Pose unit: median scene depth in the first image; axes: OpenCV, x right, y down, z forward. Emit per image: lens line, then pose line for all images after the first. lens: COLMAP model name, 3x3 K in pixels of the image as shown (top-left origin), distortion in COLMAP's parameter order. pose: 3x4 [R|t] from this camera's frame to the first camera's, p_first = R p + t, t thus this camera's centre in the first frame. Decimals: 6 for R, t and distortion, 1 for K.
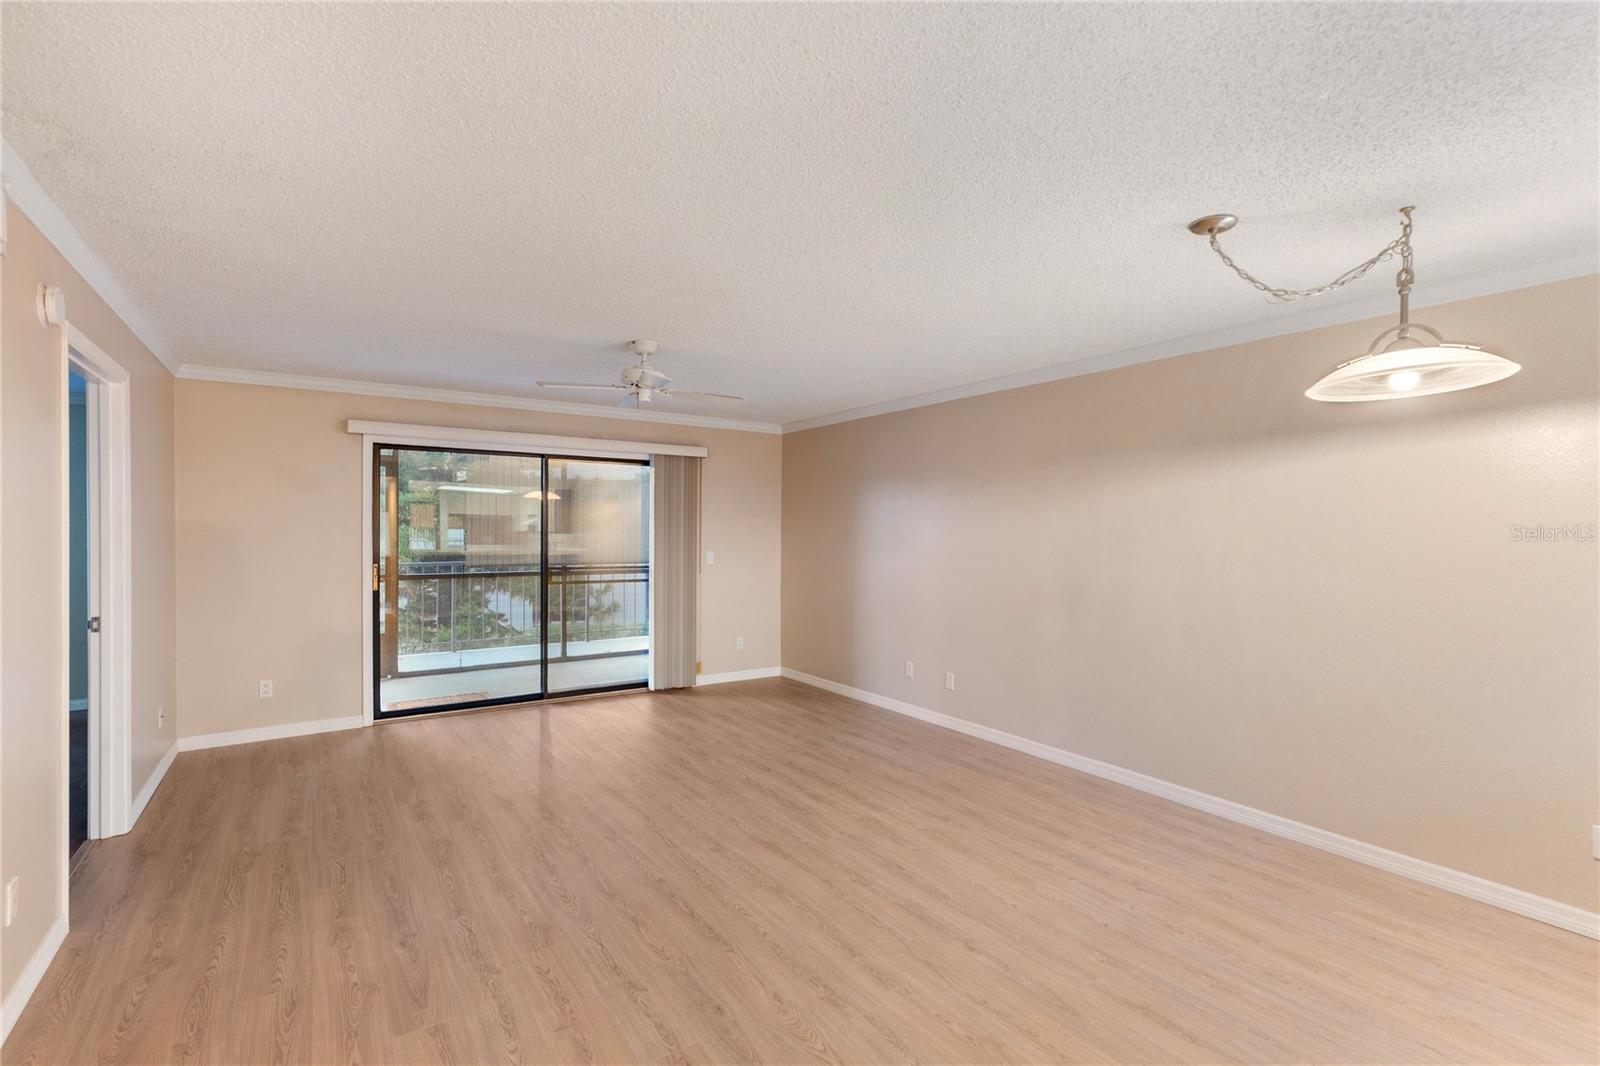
lens RADIAL K [[723.3, 0, 795.4], [0, 723.3, 525.6], [0, 0, 1]] dist [0.007198, -0.002427]
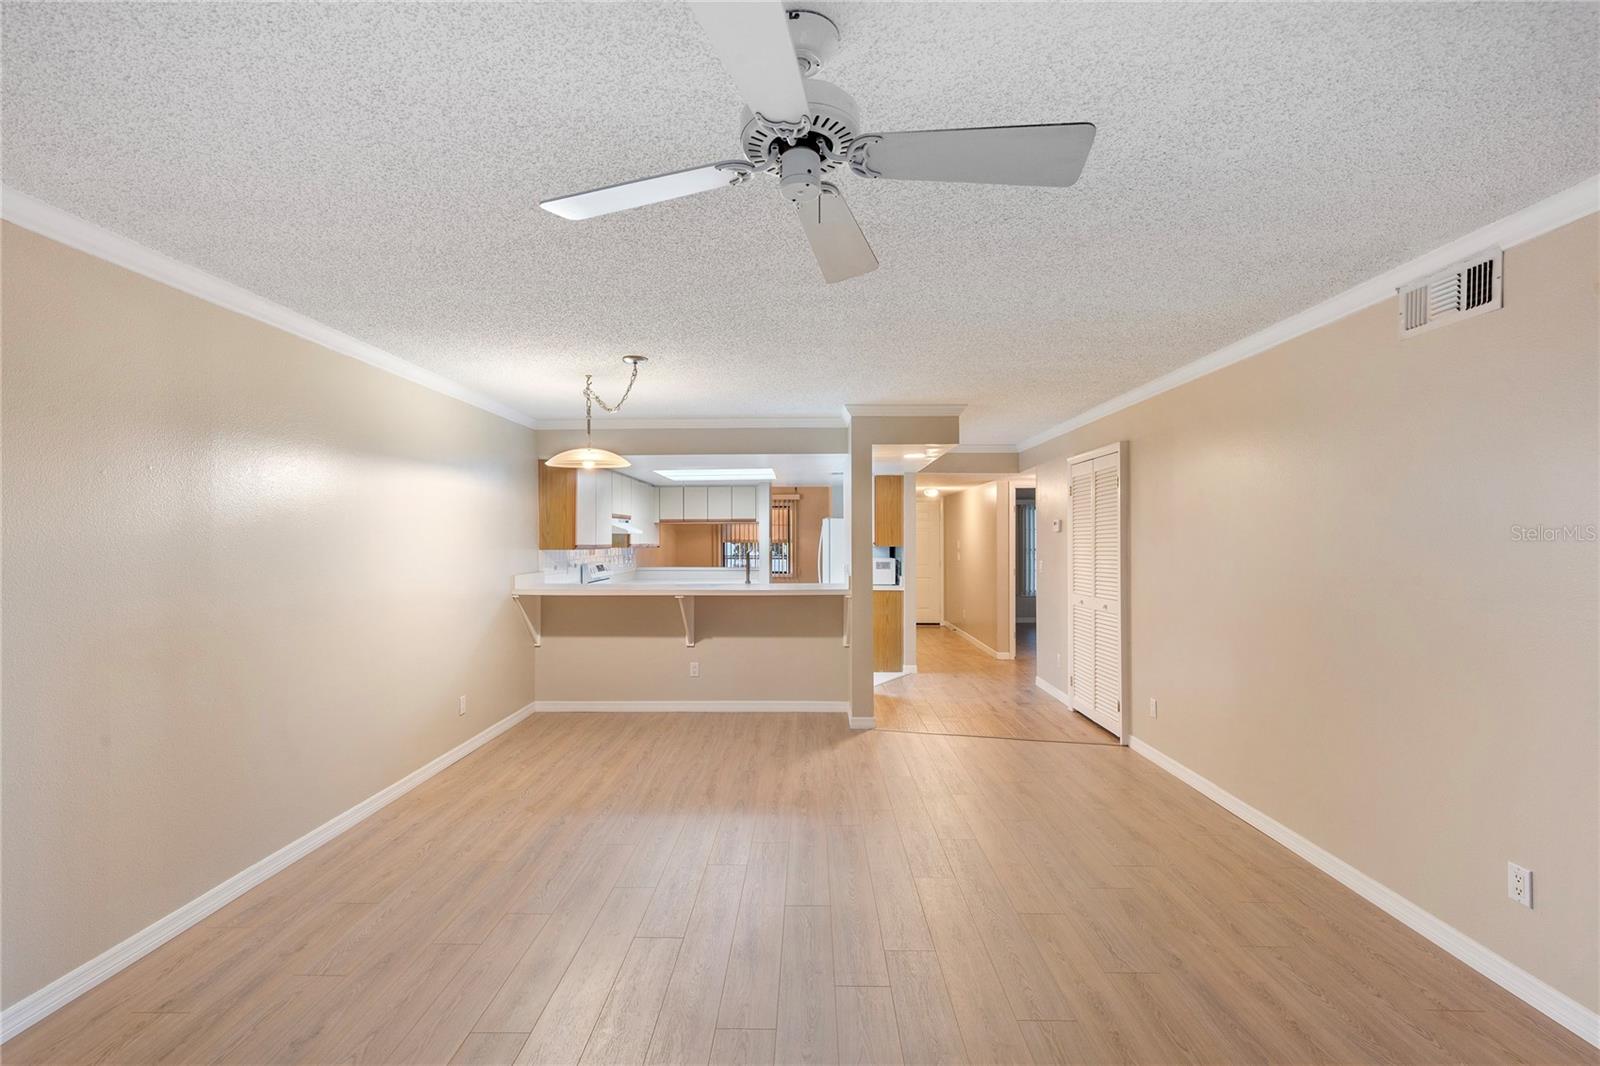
lens RADIAL K [[723.3, 0, 792.6], [0, 723.3, 537.6], [0, 0, 1]] dist [0.007198, -0.002427]
pose [[-0.817982, -0.005670, 0.575216, -0.467689], [-0.005985, 0.999981, 0.001346, -0.000909], [-0.575213, -0.002342, -0.818000, 1.462163]]
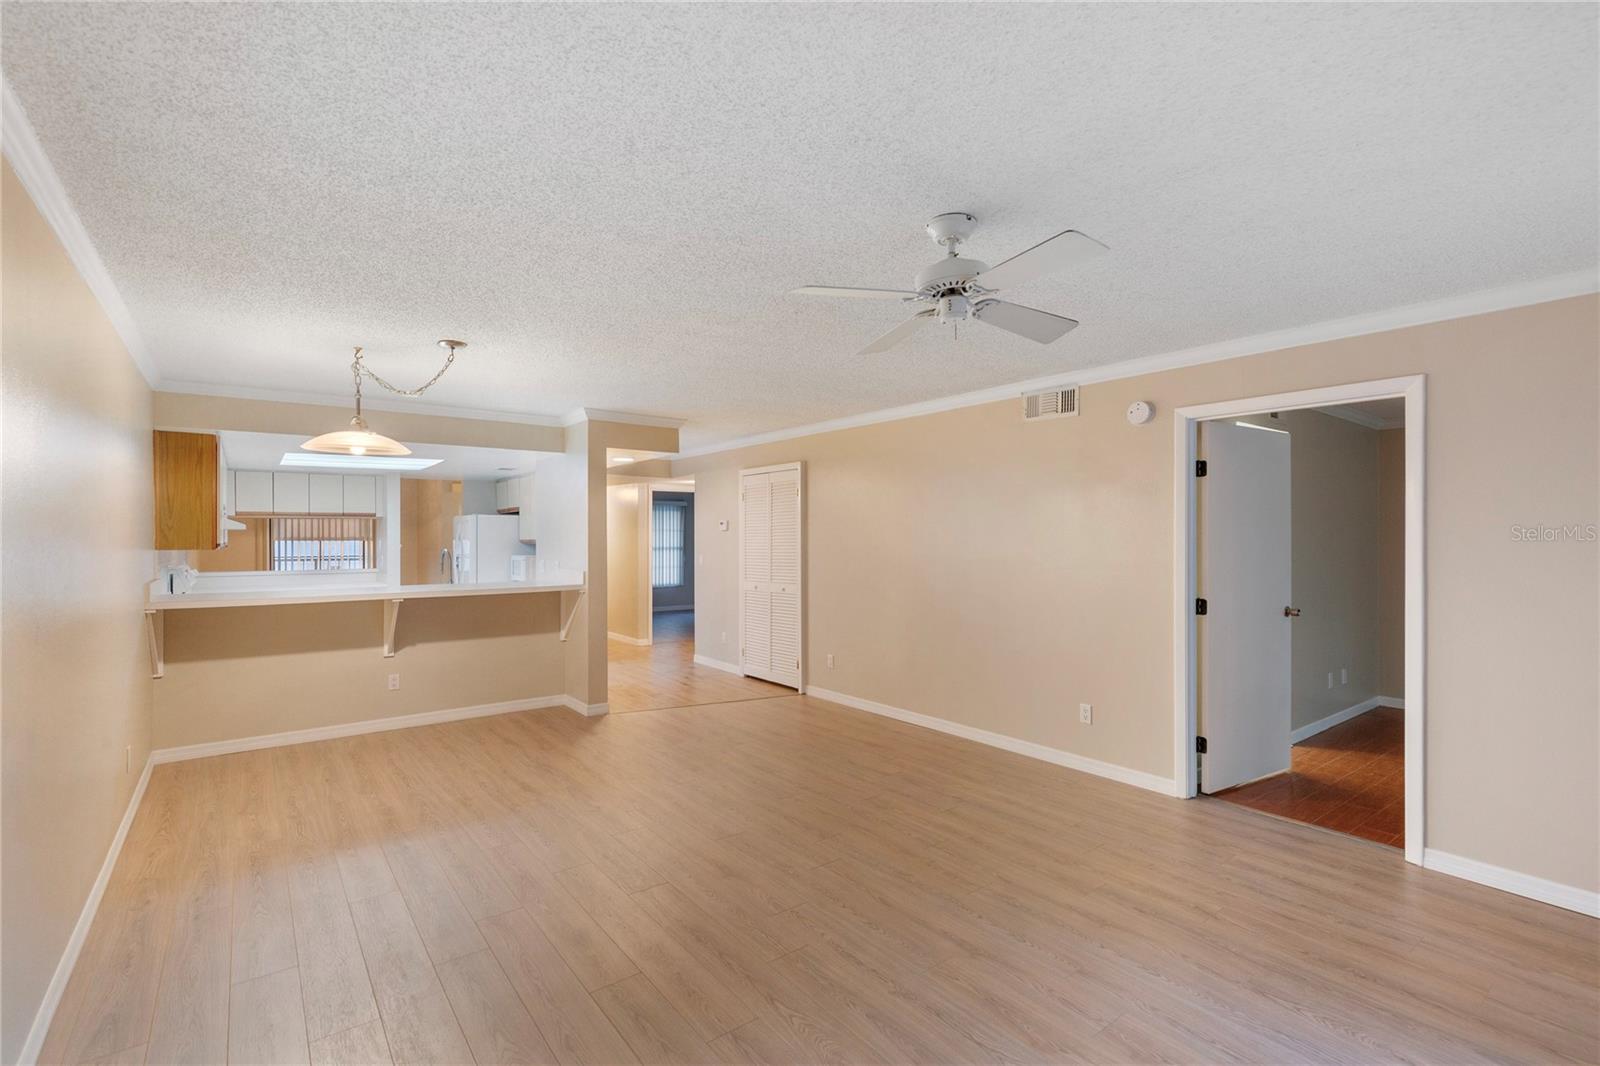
lens RADIAL K [[723.3, 0, 794.7], [0, 723.3, 536.4], [0, 0, 1]] dist [0.007198, -0.002427]
pose [[-0.998007, -0.007537, -0.062653, -0.051819], [-0.007417, 0.999970, -0.002135, 0.004446], [0.062667, -0.001667, -0.998033, 1.772261]]
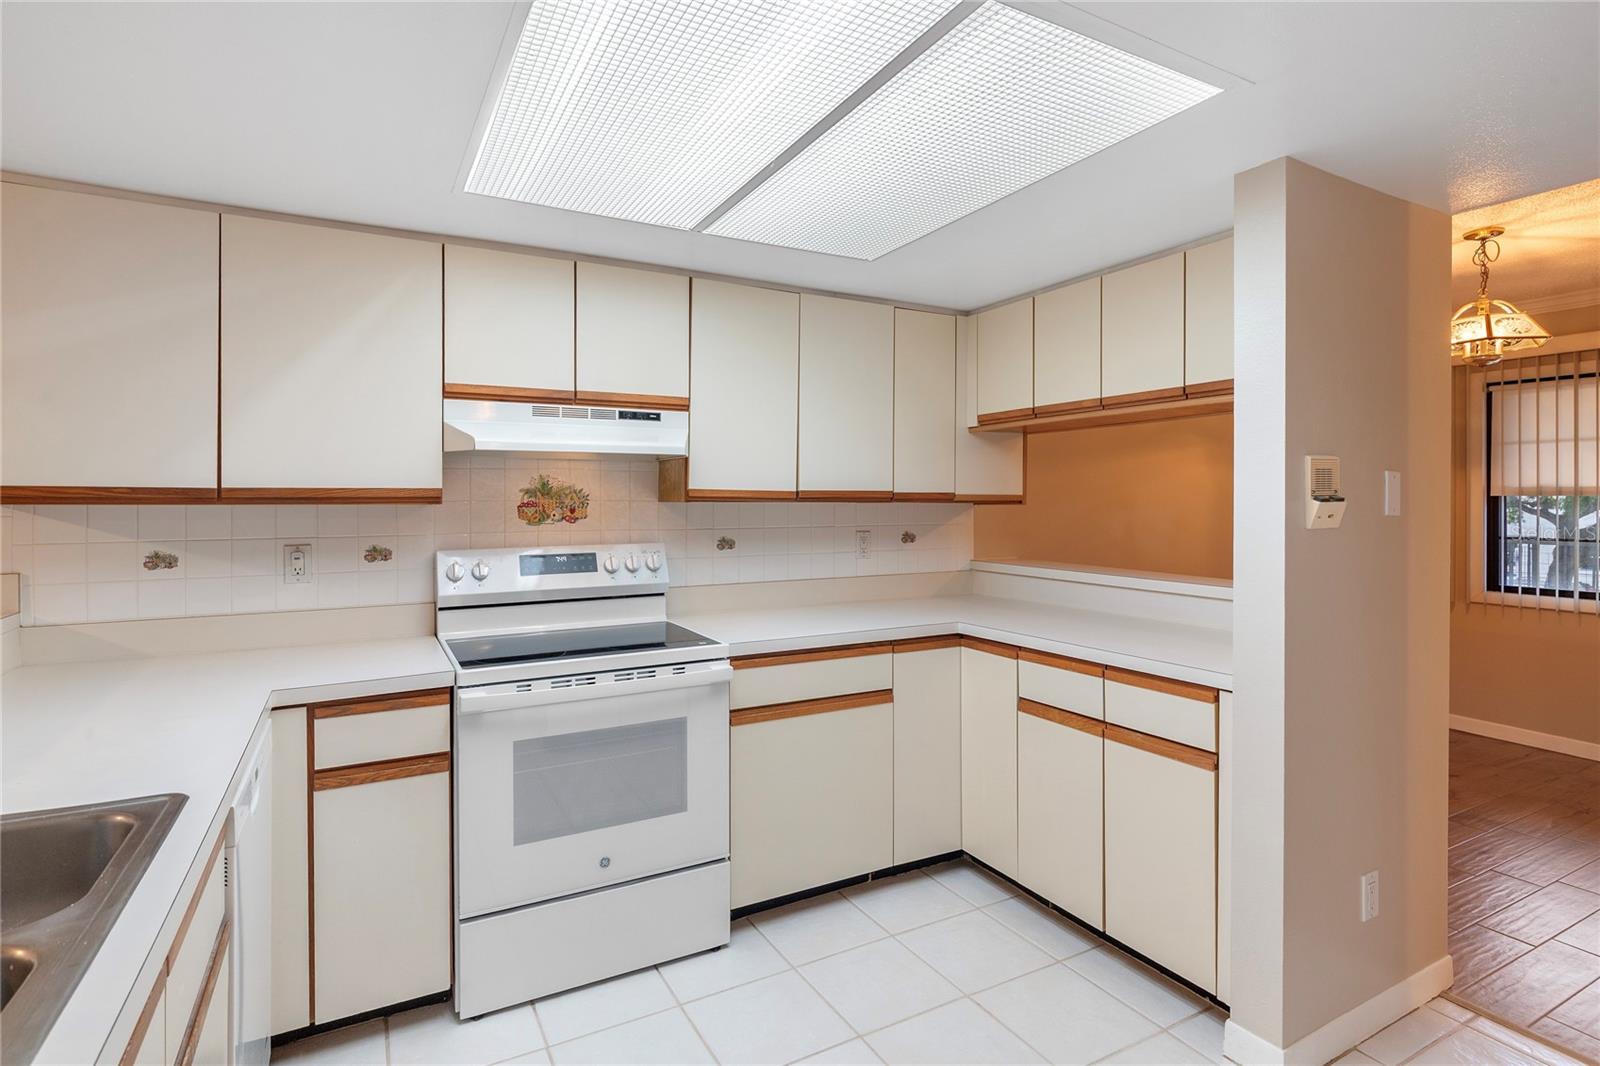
lens RADIAL K [[795.3, 0, 784.3], [0, 795.3, 500.9], [0, 0, 1]] dist [0.000732, 0.000192]
pose [[0.100217, -0.012781, 0.994883, 0.480168], [-0.000258, 0.999917, 0.012872, 0.025535], [-0.994966, -0.001547, 0.100205, -0.234455]]
